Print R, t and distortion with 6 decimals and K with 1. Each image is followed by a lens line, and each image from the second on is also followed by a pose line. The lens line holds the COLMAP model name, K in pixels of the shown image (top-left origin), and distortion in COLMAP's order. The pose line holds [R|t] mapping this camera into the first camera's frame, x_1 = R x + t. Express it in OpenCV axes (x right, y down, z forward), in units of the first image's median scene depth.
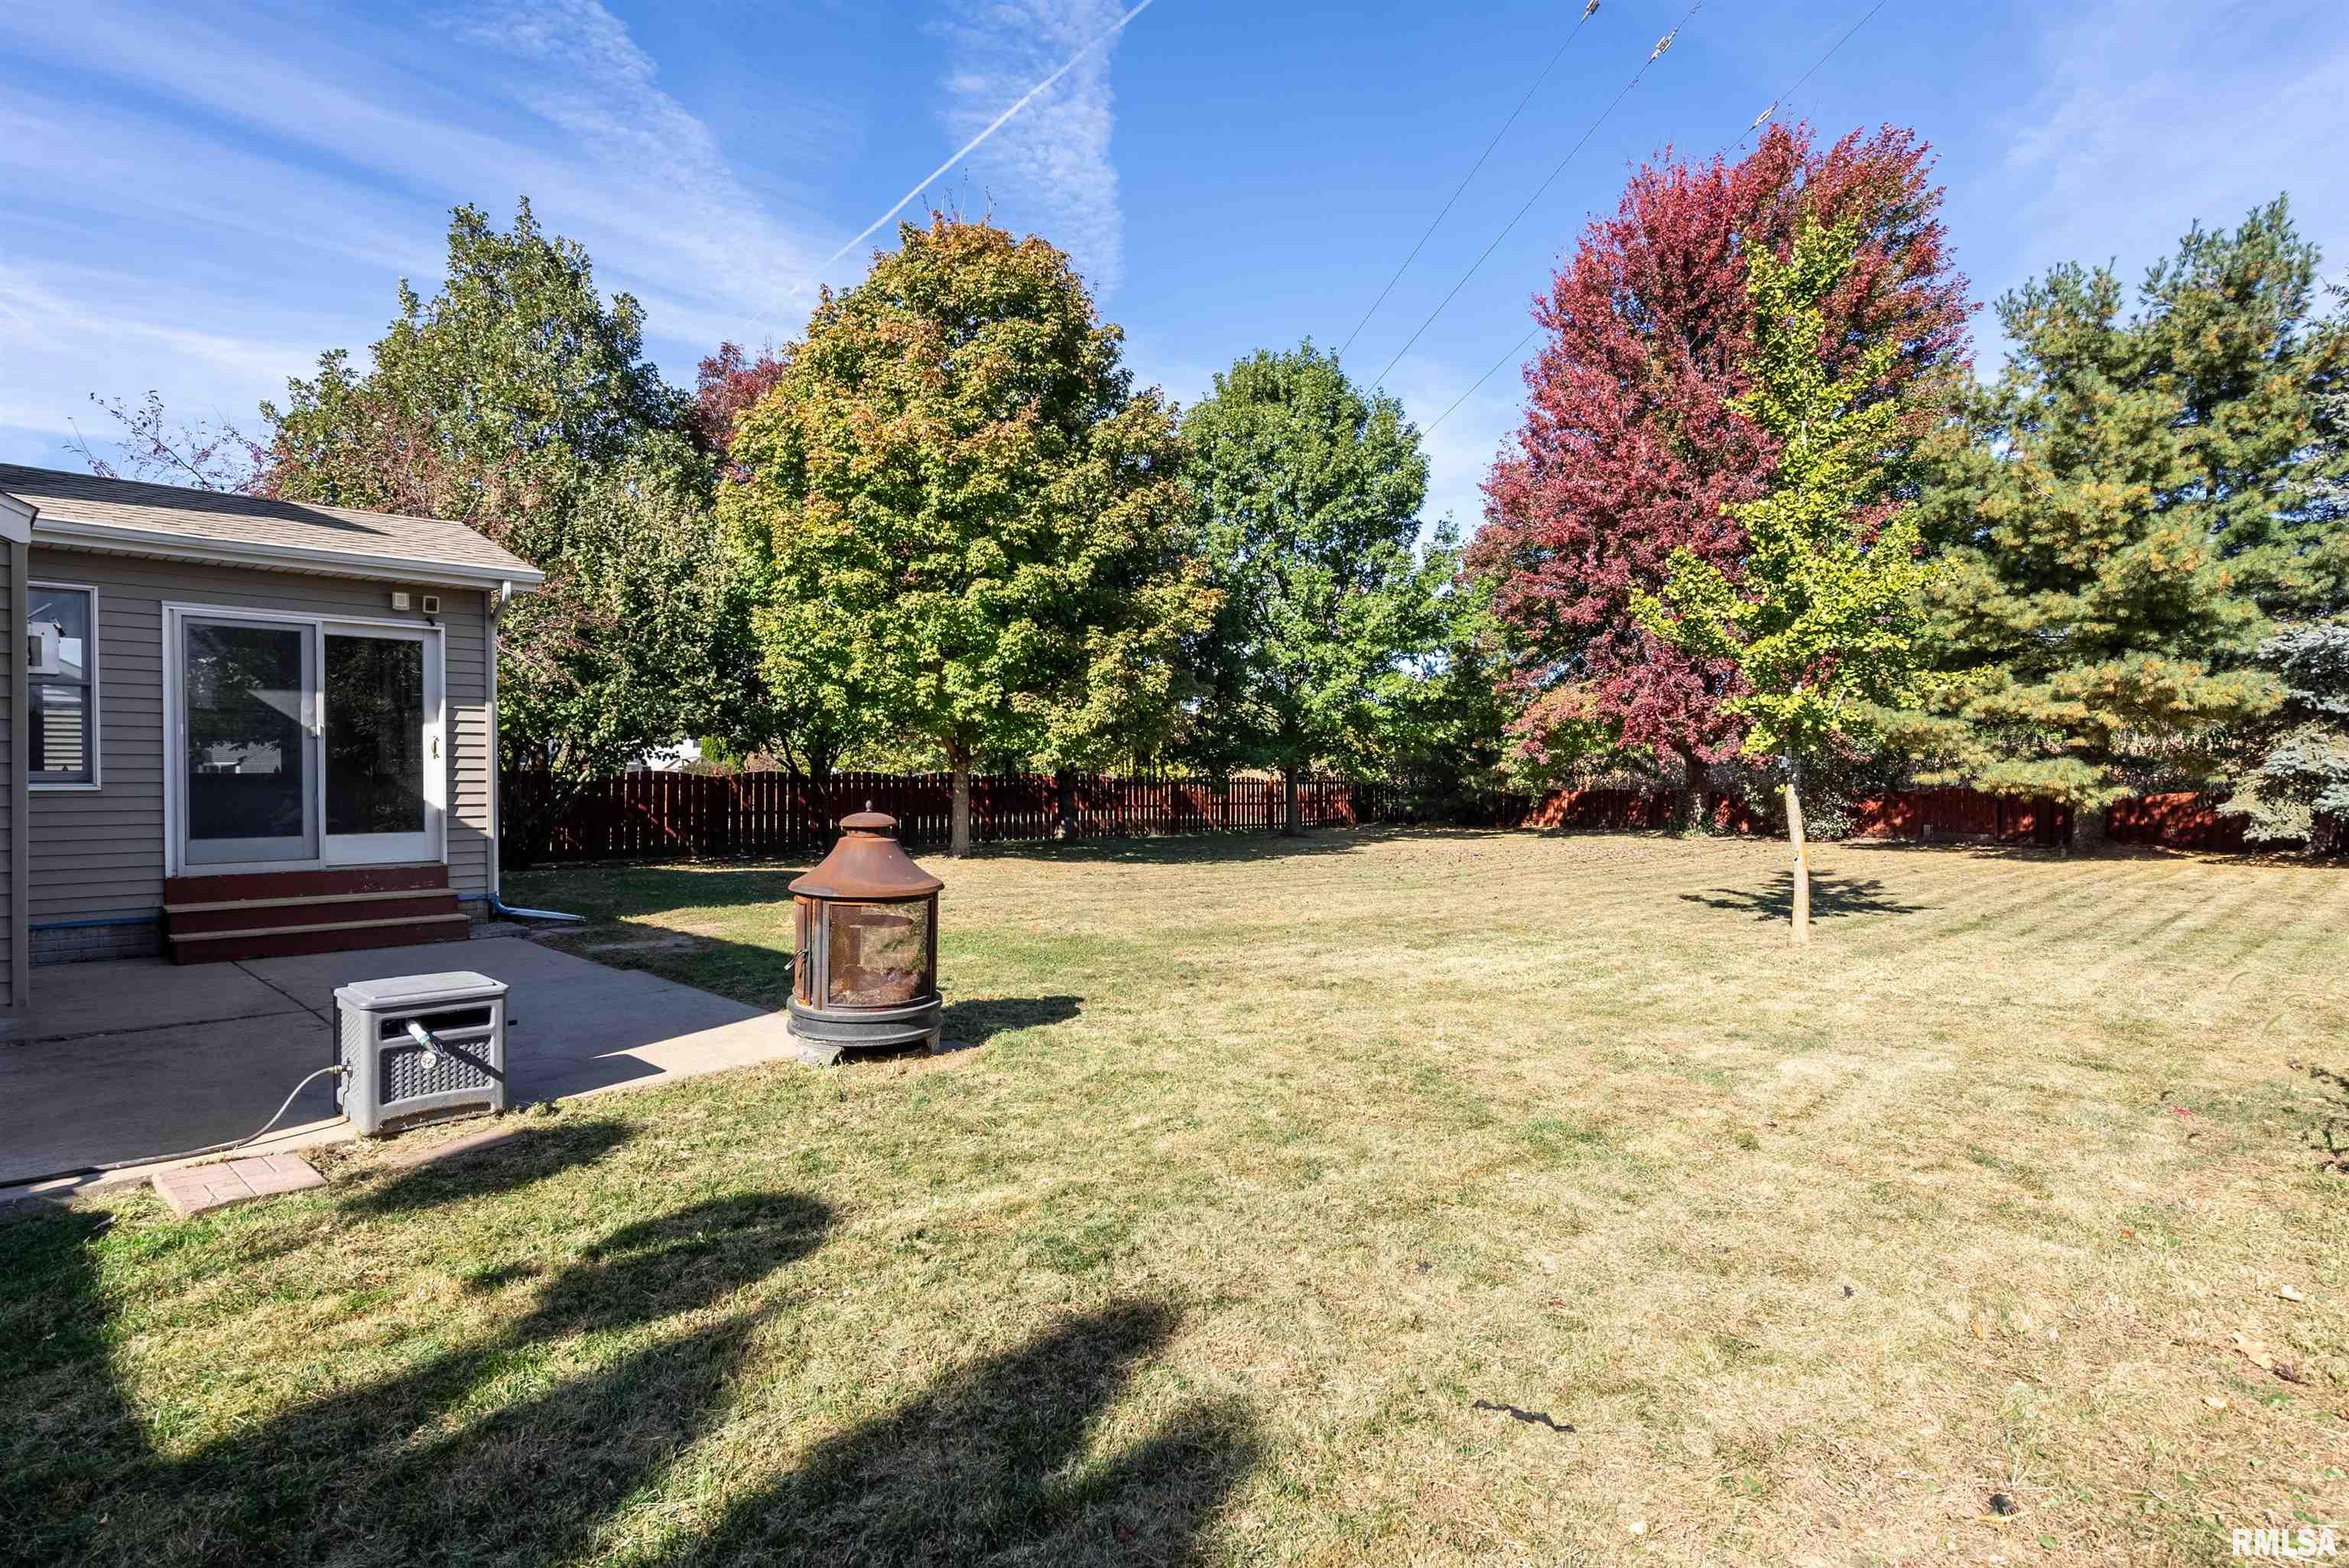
lens RADIAL K [[1208.4, 0, 1174.5], [0, 1208.4, 784.0], [0, 0, 1]] dist [0.034356, 0.000377]
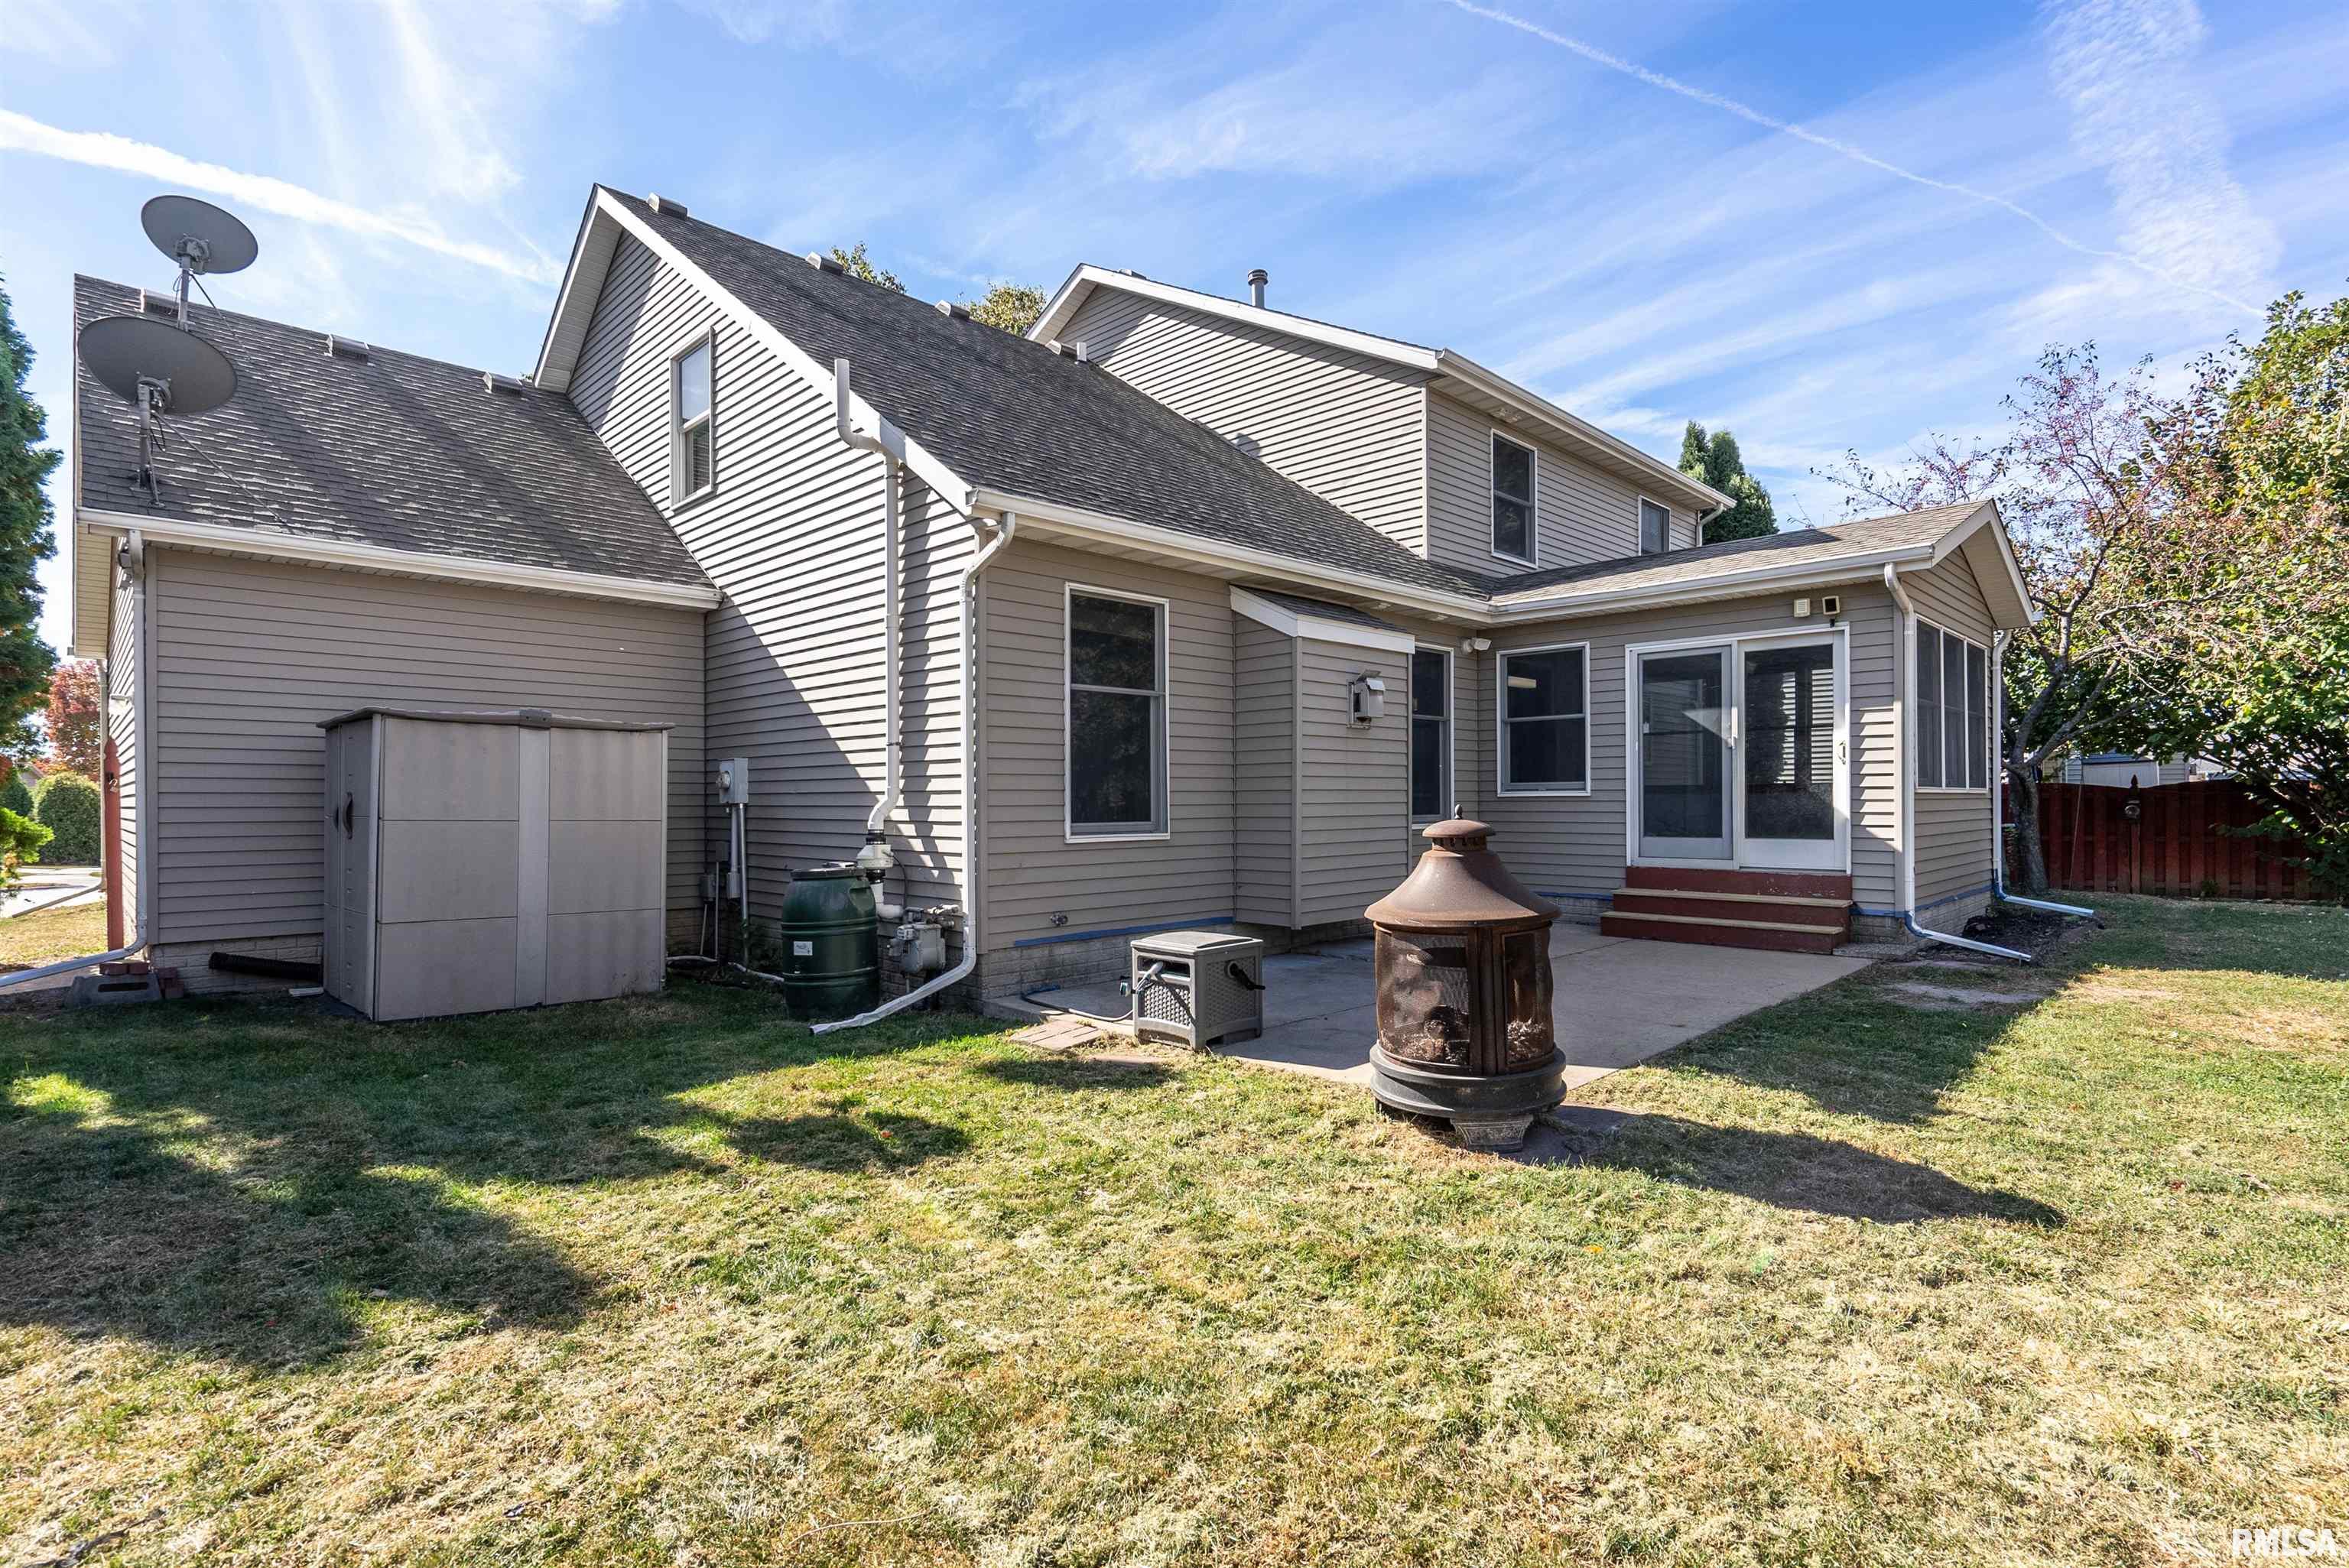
lens RADIAL K [[1111.7, 0, 1174.0], [0, 1111.7, 810.4], [0, 0, 1]] dist [-0.003165, -0.000881]
pose [[-0.027289, 0.009556, -0.999582, 0.320782], [0.000010, 0.999954, 0.009559, 0.008210], [0.999628, 0.000251, -0.027288, 0.567967]]
